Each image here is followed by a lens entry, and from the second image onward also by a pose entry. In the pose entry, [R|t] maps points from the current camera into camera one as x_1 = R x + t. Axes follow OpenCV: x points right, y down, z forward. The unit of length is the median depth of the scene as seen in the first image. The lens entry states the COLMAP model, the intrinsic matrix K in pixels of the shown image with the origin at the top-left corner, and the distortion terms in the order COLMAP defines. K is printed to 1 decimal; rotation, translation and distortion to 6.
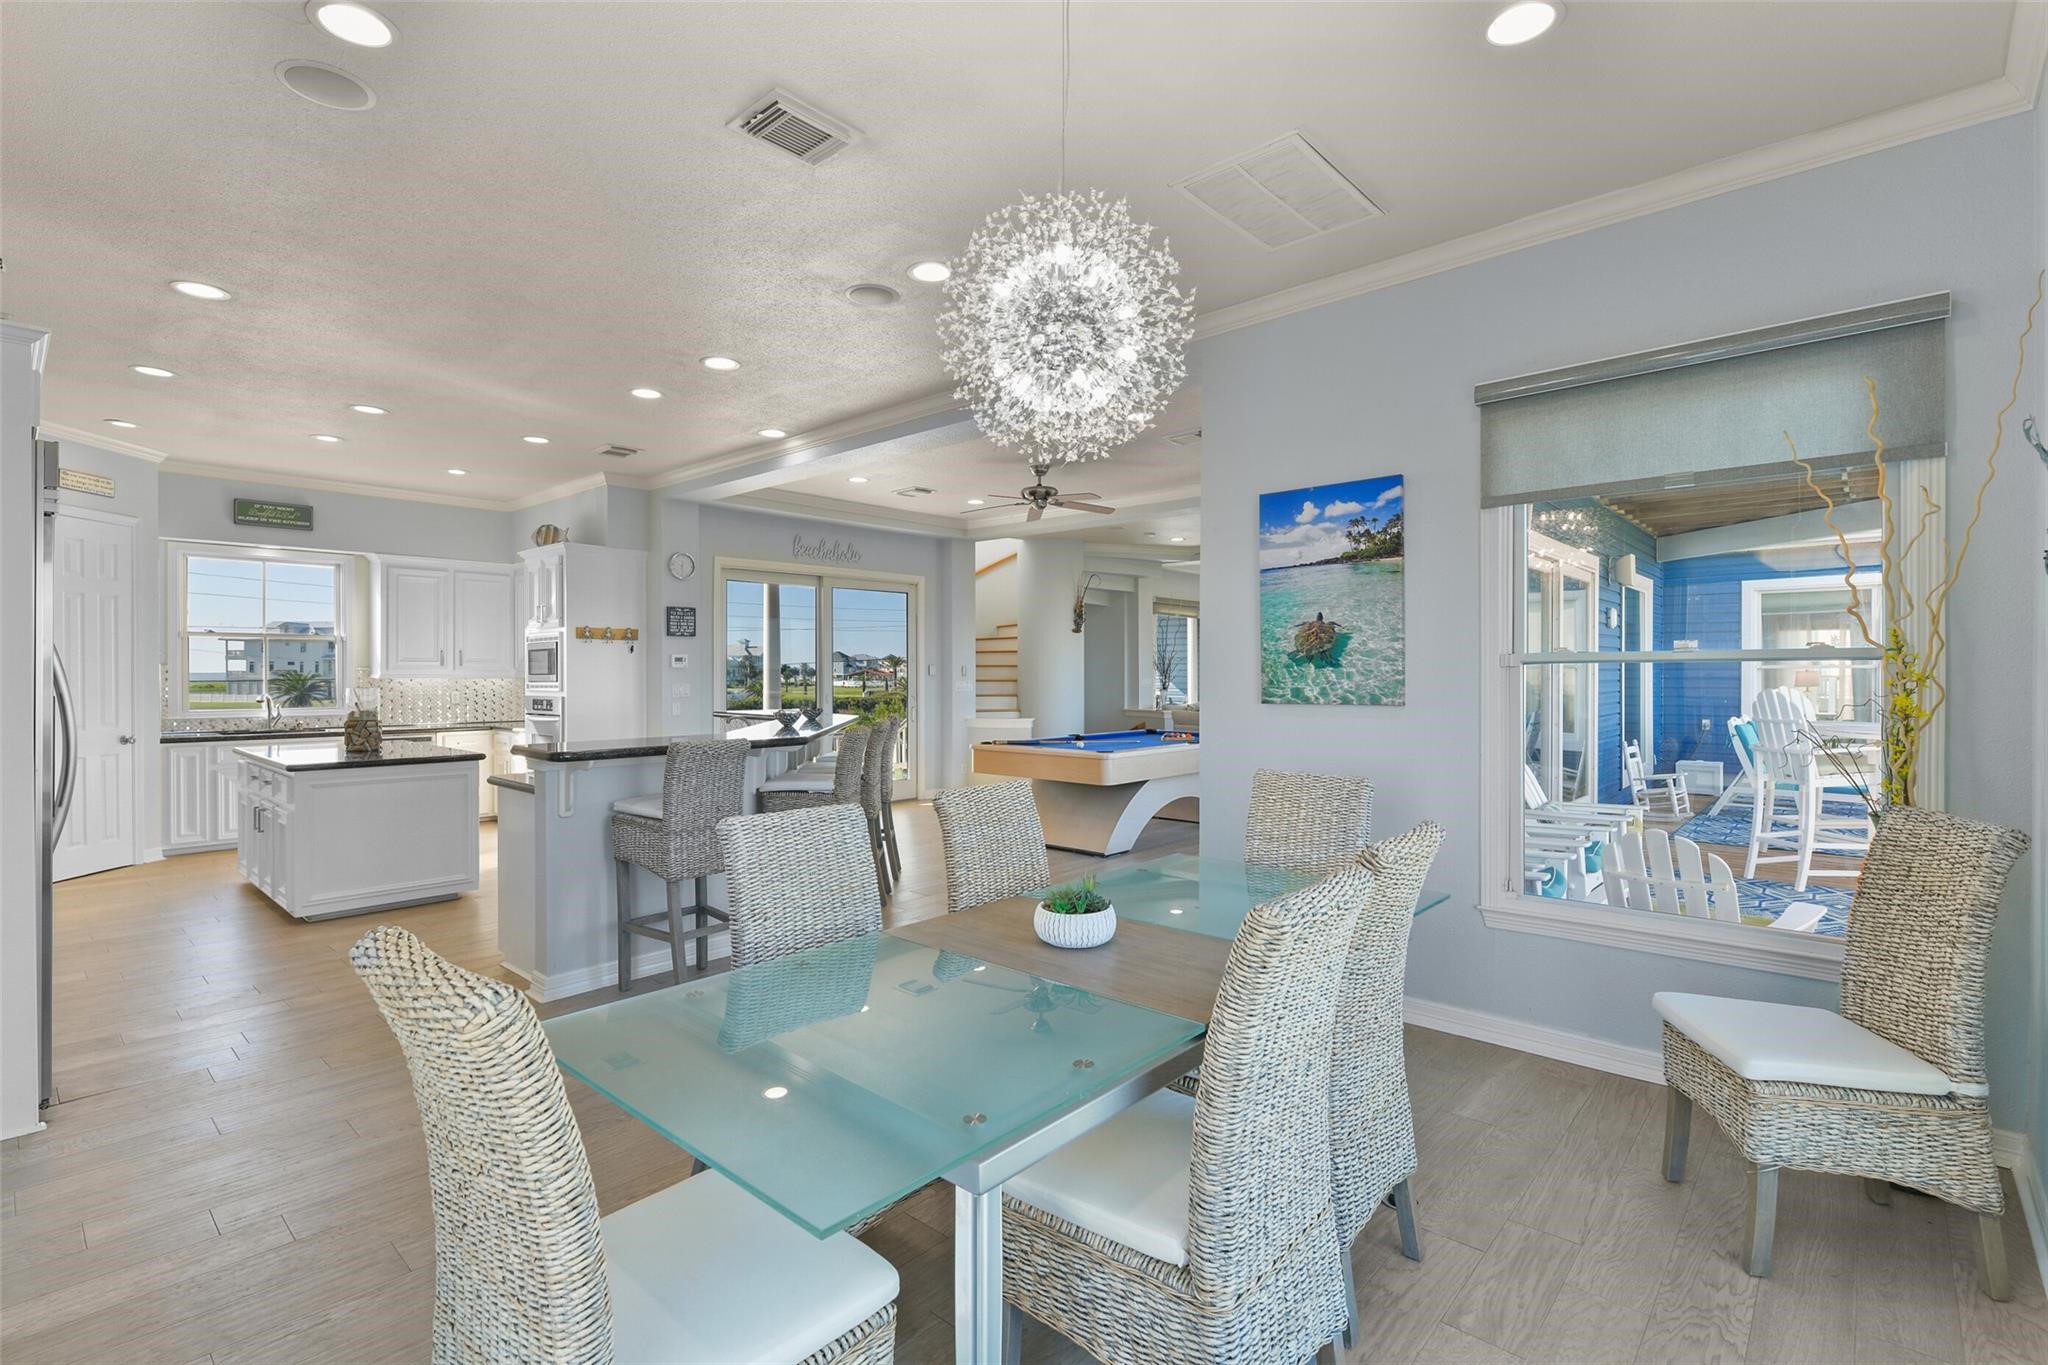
lens RADIAL K [[948.6, 0, 1029.1], [0, 948.6, 677.9], [0, 0, 1]] dist [-0.002346, -0.000217]
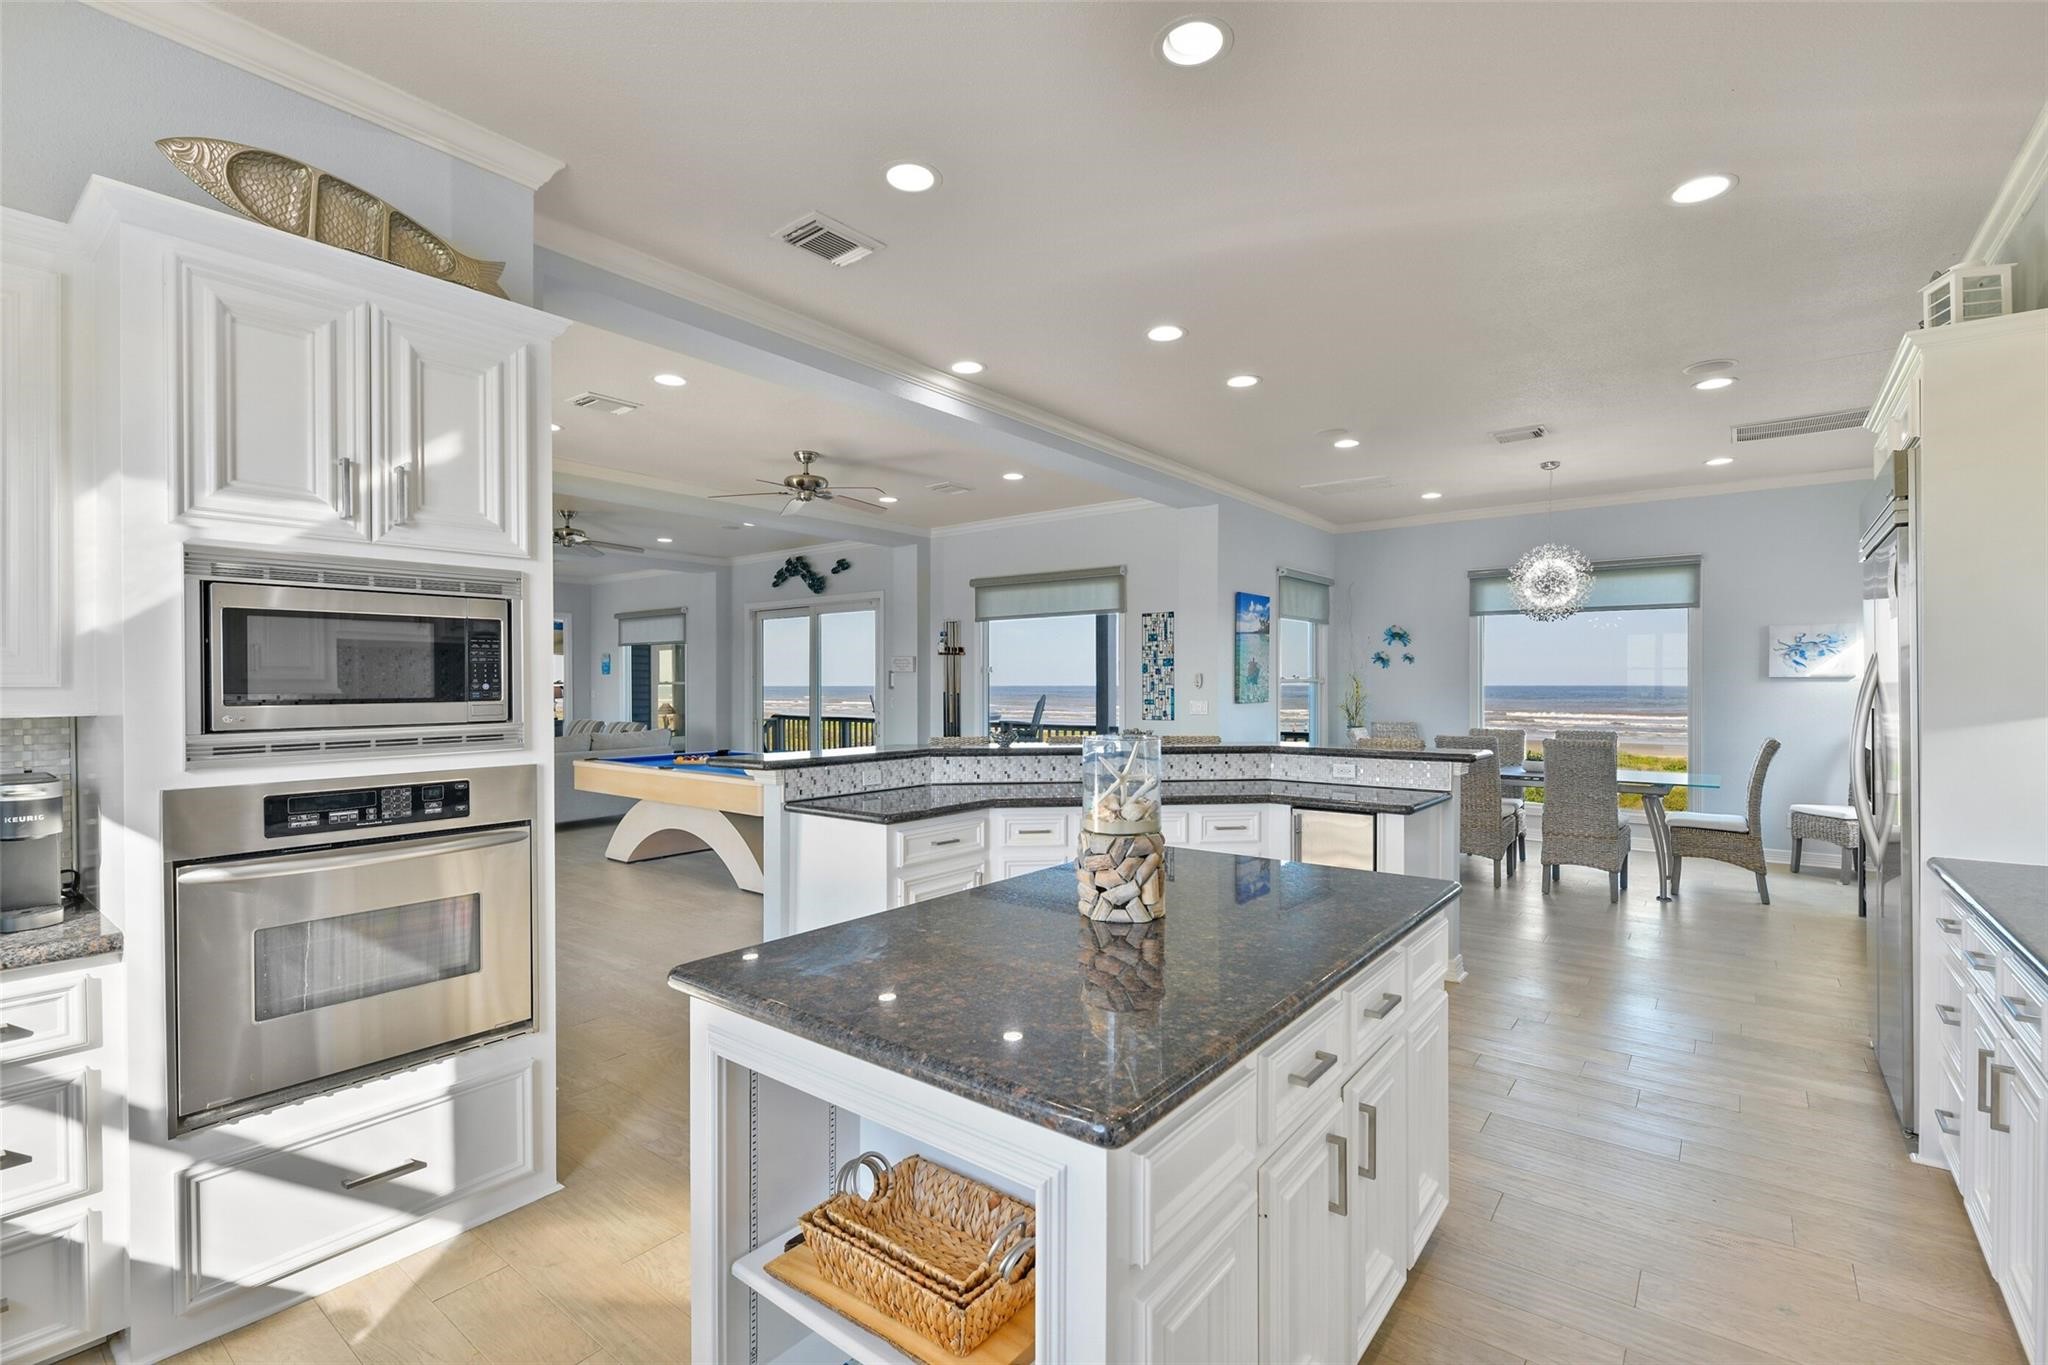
lens RADIAL K [[928.8, 0, 1028.0], [0, 928.8, 688.2], [0, 0, 1]] dist [0.011286, -0.000594]
pose [[-0.081988, -0.009277, 0.996590, -1.626230], [-0.000940, 0.999957, 0.009231, -0.020958], [-0.996633, -0.000180, -0.081993, 1.642895]]
